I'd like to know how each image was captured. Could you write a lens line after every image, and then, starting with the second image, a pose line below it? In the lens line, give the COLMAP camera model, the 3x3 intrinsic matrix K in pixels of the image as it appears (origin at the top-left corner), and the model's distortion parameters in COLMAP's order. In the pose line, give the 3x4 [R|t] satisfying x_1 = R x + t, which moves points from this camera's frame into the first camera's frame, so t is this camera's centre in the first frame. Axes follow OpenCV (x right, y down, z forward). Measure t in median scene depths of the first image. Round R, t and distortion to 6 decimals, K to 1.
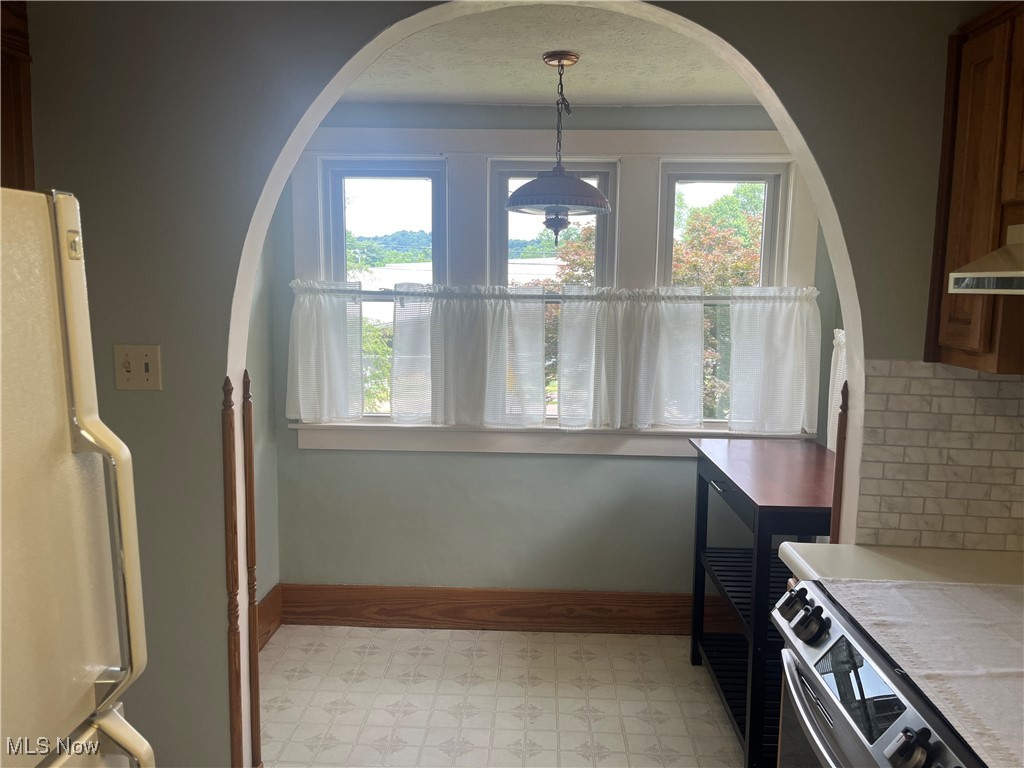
lens RADIAL K [[773.7, 0, 514.3], [0, 773.7, 391.6], [0, 0, 1]] dist [0.054615, -0.081650]
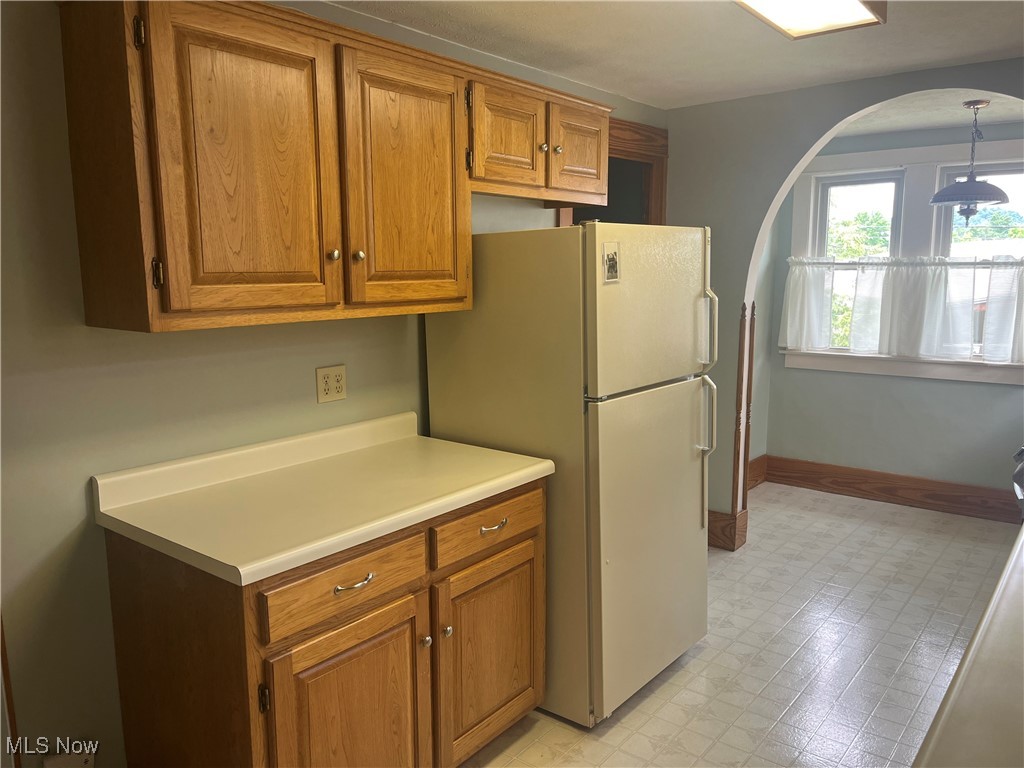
lens RADIAL K [[773.7, 0, 510.1], [0, 773.7, 390.2], [0, 0, 1]] dist [0.054615, -0.081650]
pose [[0.800446, 0.074065, -0.594811, 0.215781], [-0.065885, 0.997195, 0.035508, 0.104470], [0.595773, 0.010767, 0.803081, -0.584894]]
